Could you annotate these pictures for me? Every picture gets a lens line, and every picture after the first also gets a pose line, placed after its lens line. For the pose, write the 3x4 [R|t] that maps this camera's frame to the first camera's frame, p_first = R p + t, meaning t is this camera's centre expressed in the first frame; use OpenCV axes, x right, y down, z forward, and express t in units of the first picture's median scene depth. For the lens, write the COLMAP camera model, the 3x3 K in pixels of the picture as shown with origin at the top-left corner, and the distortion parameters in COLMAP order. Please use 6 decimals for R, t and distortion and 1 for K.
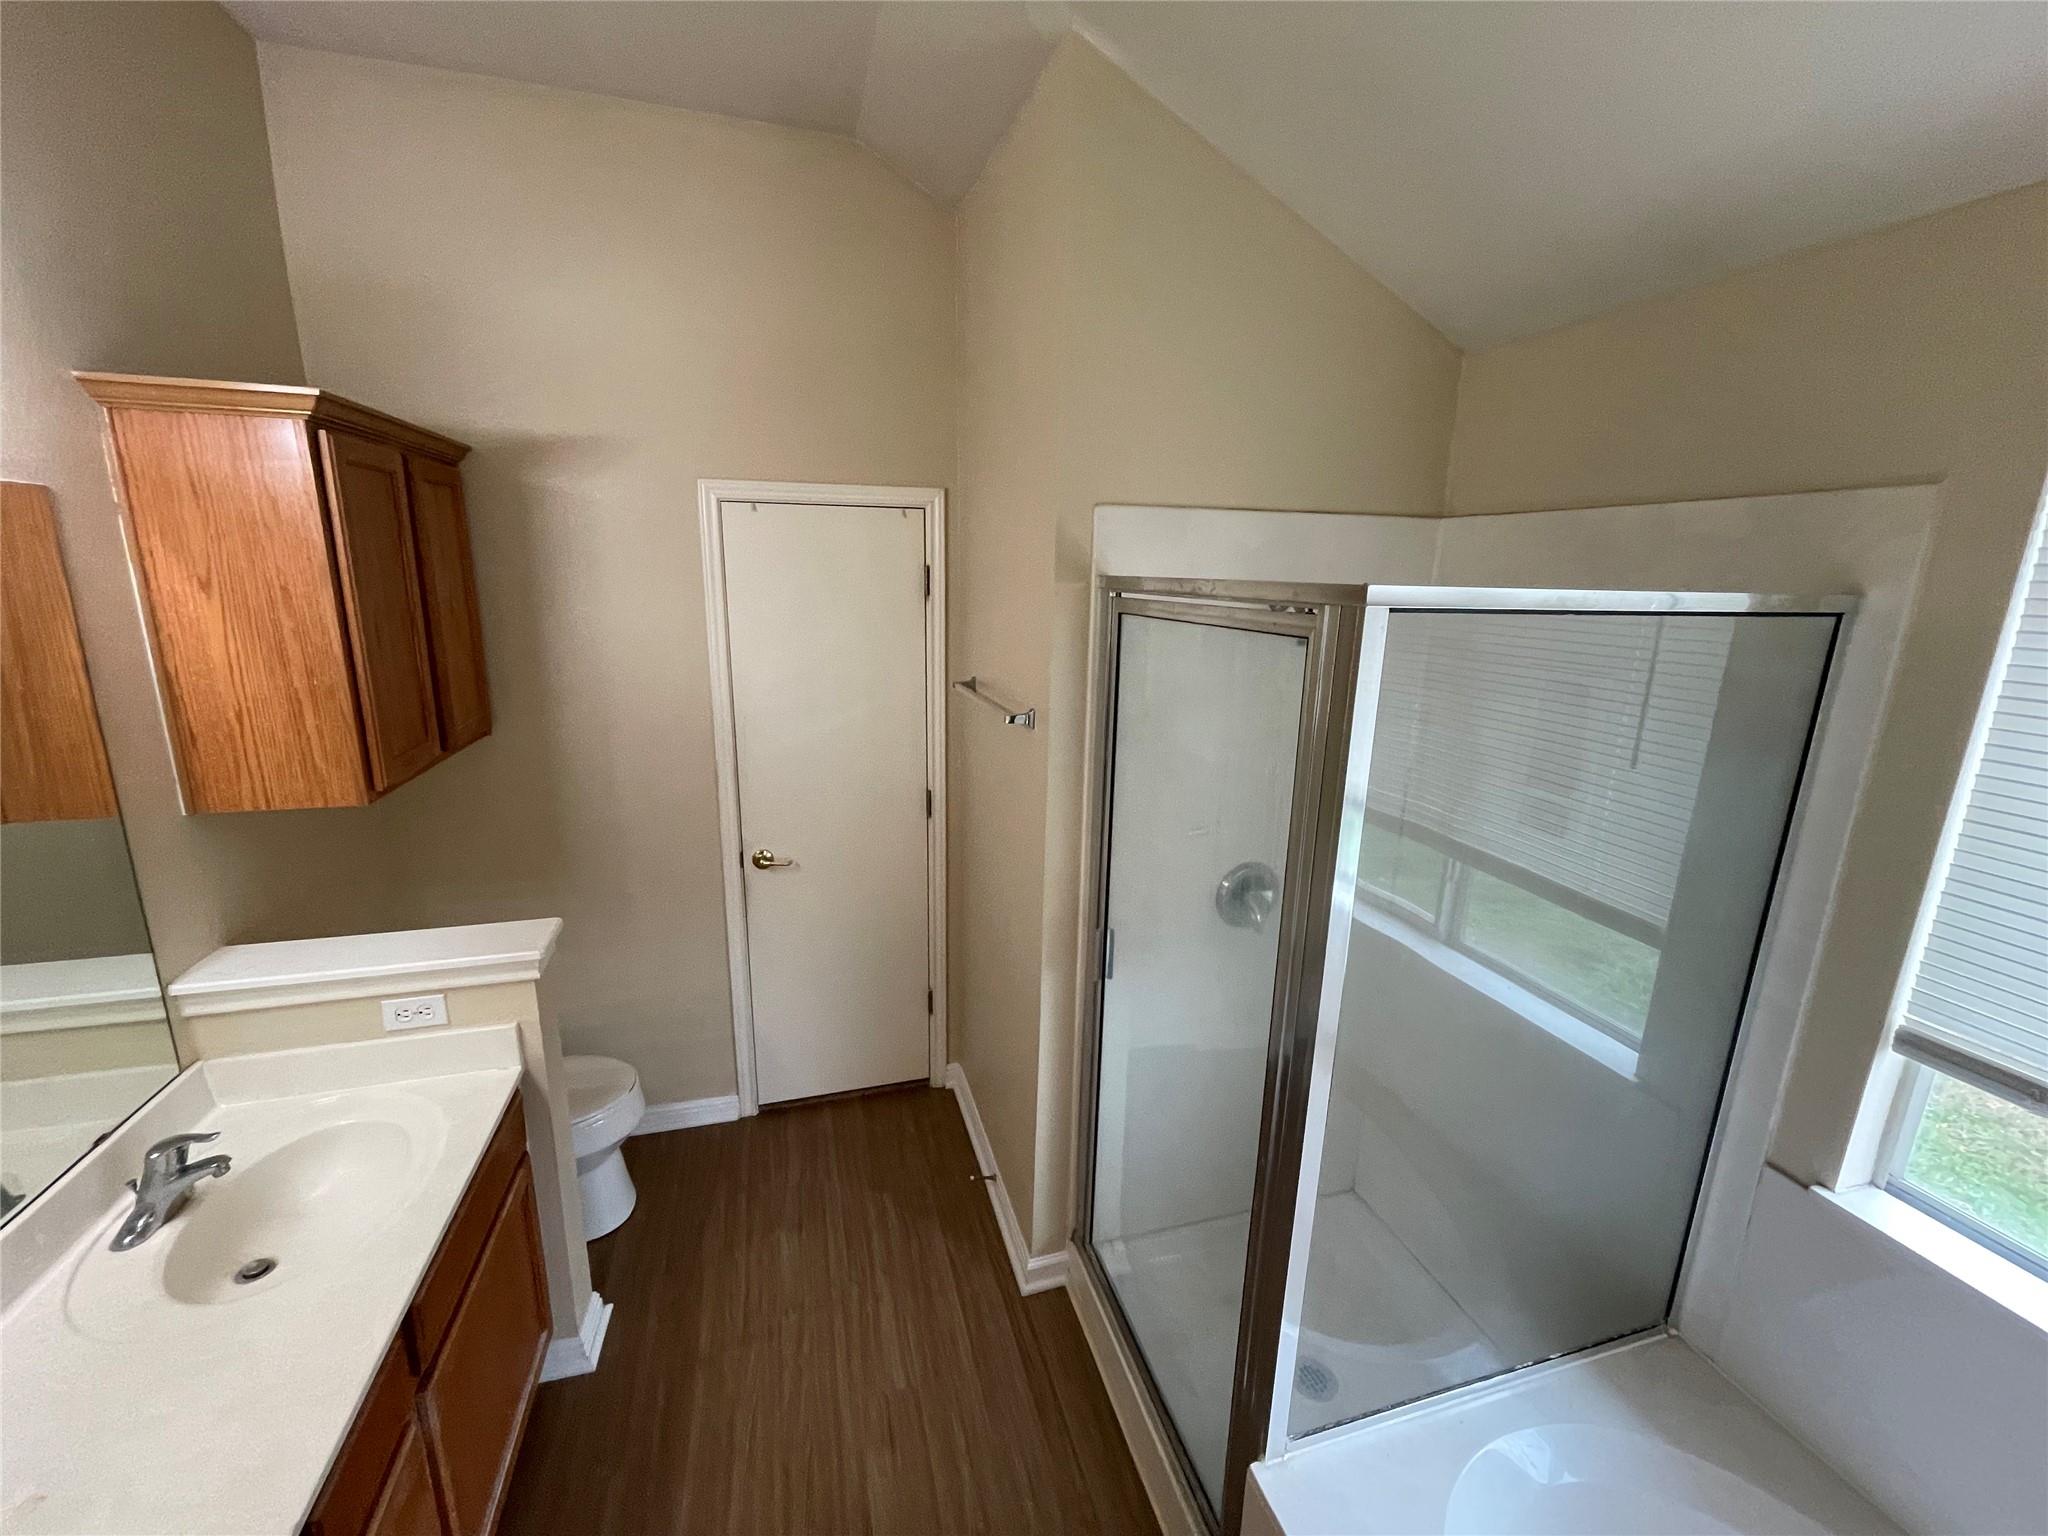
lens RADIAL K [[832.9, 0, 1021.0], [0, 832.9, 761.5], [0, 0, 1]] dist [-0.001186, 0.000082]
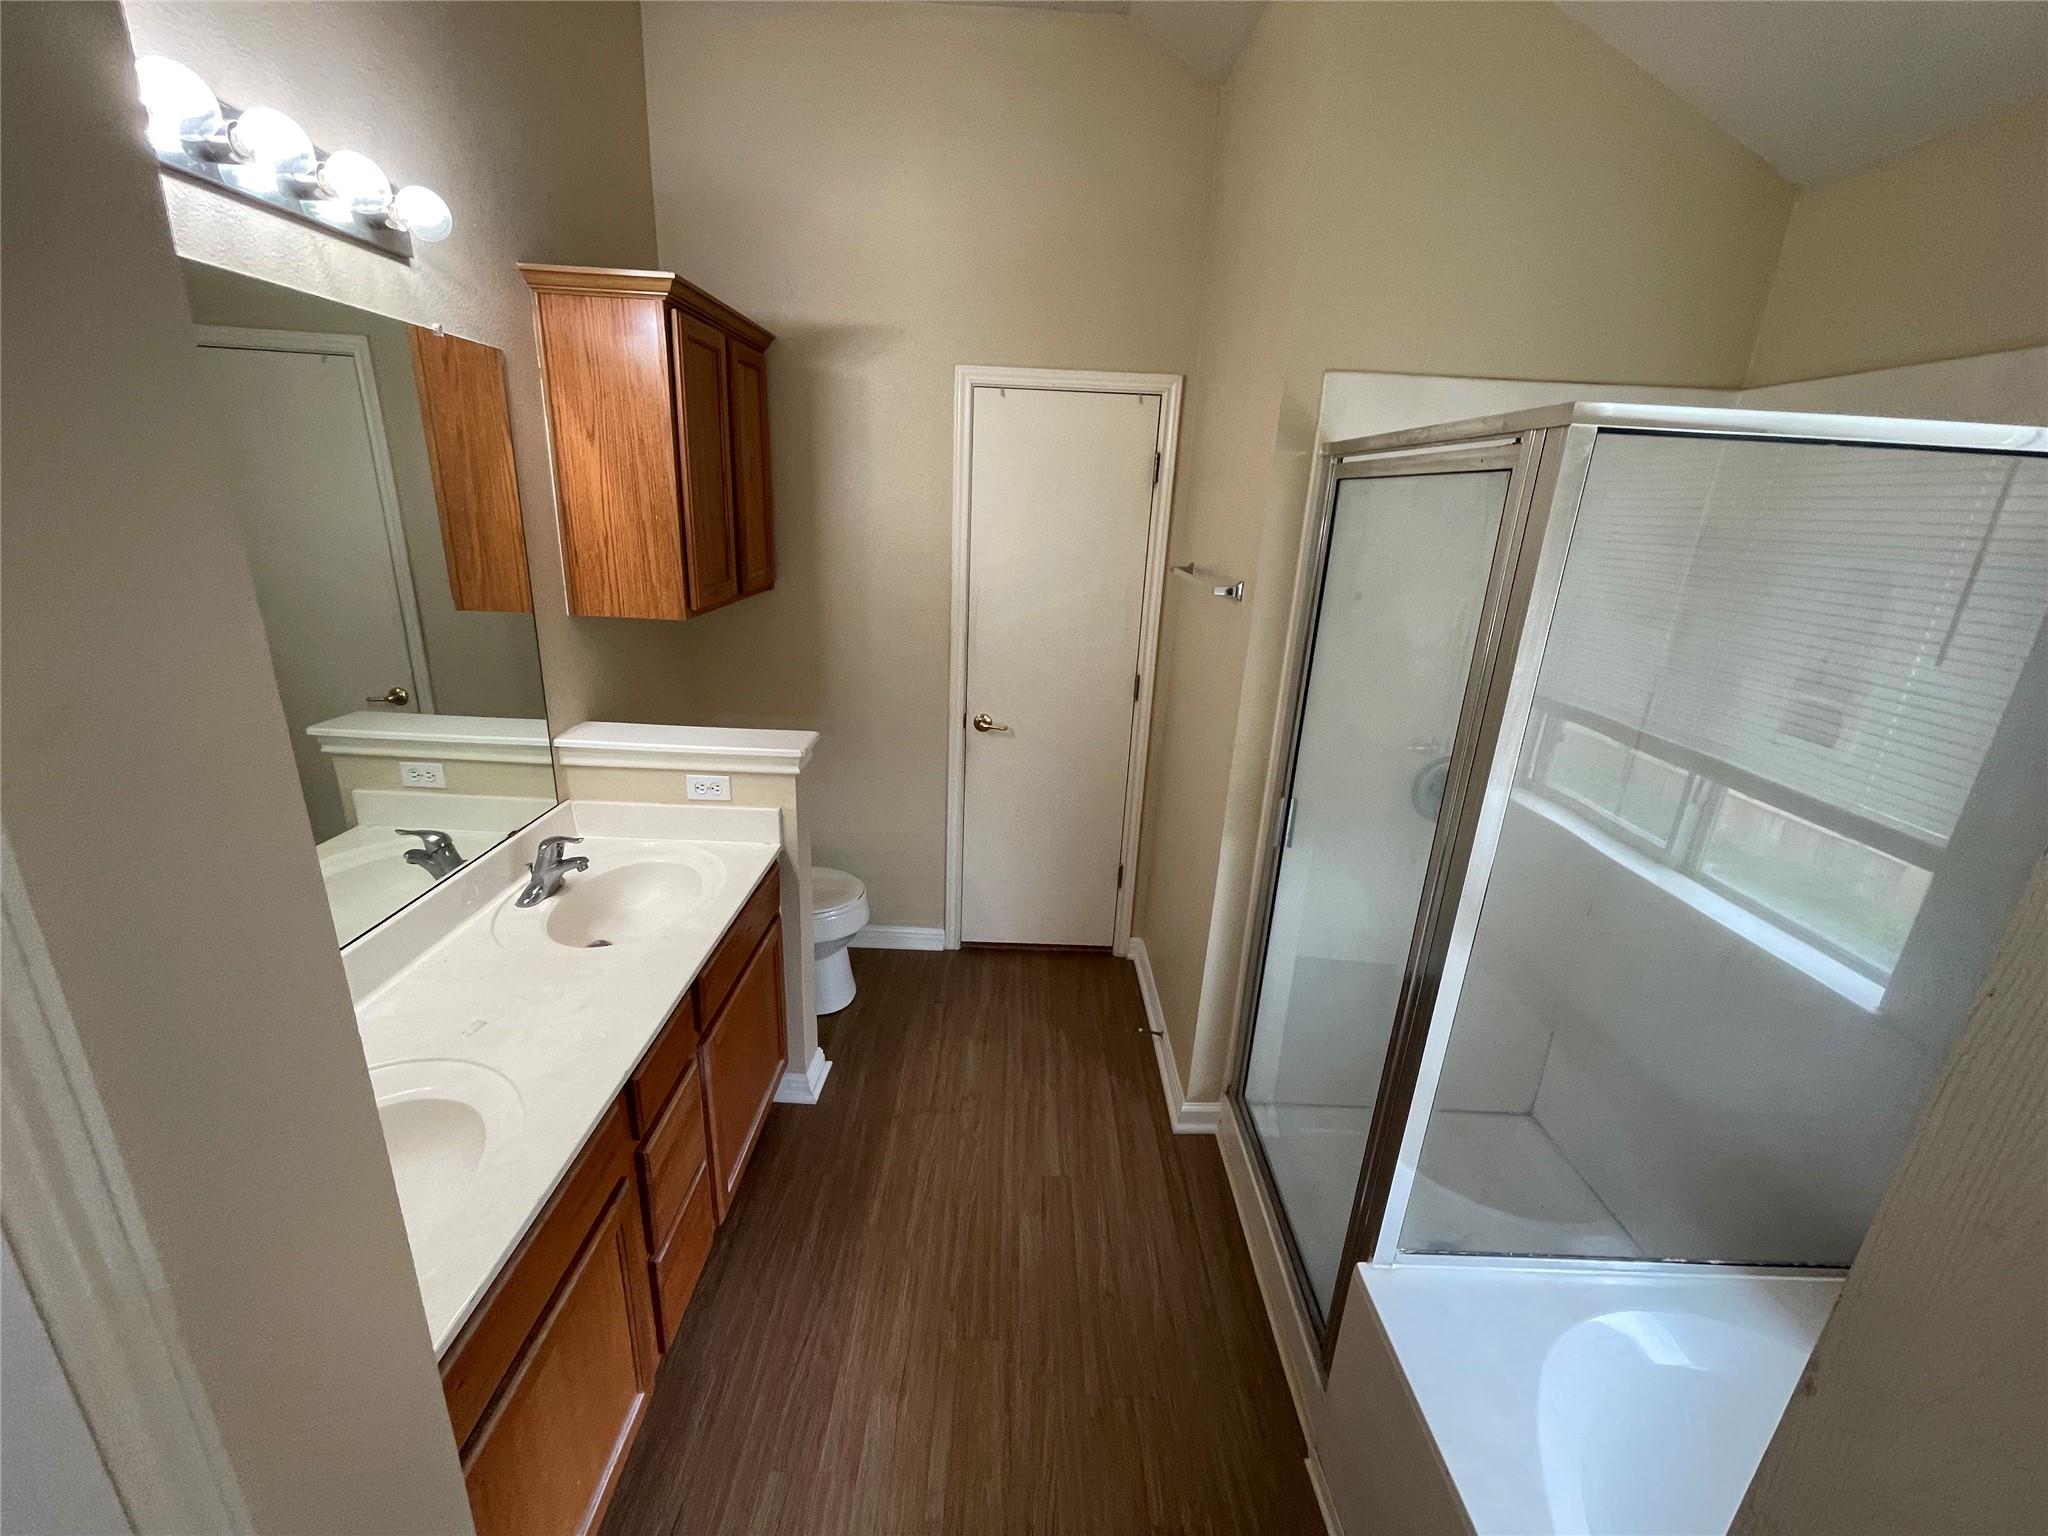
lens RADIAL K [[837.5, 0, 1024.0], [0, 837.5, 768.0], [0, 0, 1]] dist [-0.015740, 0.009218]
pose [[0.960669, 0.109000, -0.255409, 0.044581], [-0.090478, 0.992416, 0.083217, 0.105908], [0.262542, -0.056835, 0.963245, -0.081246]]
